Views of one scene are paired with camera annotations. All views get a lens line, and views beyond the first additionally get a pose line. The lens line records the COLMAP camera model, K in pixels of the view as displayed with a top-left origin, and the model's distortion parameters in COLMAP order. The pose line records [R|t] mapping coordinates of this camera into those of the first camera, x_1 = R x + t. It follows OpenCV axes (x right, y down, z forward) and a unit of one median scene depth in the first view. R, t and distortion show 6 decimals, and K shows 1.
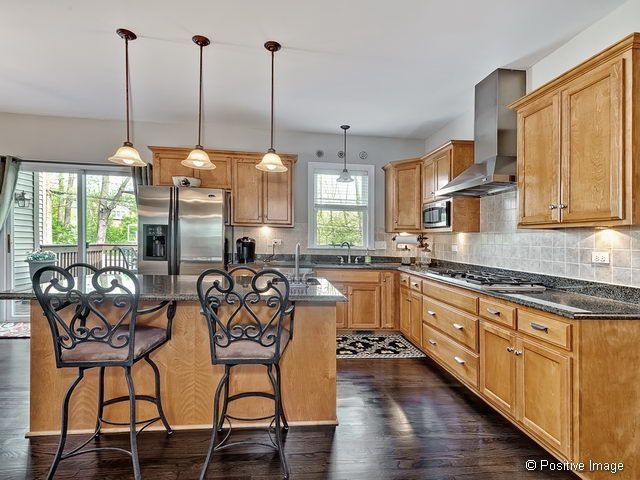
lens RADIAL K [[316.3, 0, 316.5], [0, 316.3, 242.1], [0, 0, 1]] dist [0.011458, -0.000632]
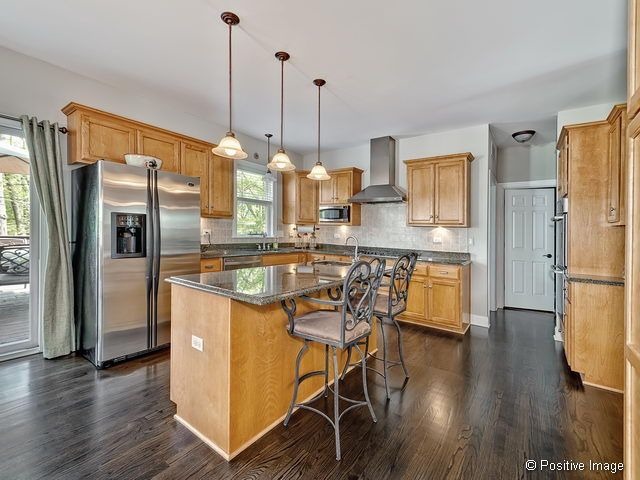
lens RADIAL K [[296.2, 0, 313.2], [0, 296.2, 228.4], [0, 0, 1]] dist [0.004681, -0.000639]
pose [[0.676091, -0.000494, 0.736818, -0.749568], [-0.004449, 0.999979, 0.004753, -0.022861], [-0.736805, -0.006492, 0.676074, 0.145568]]
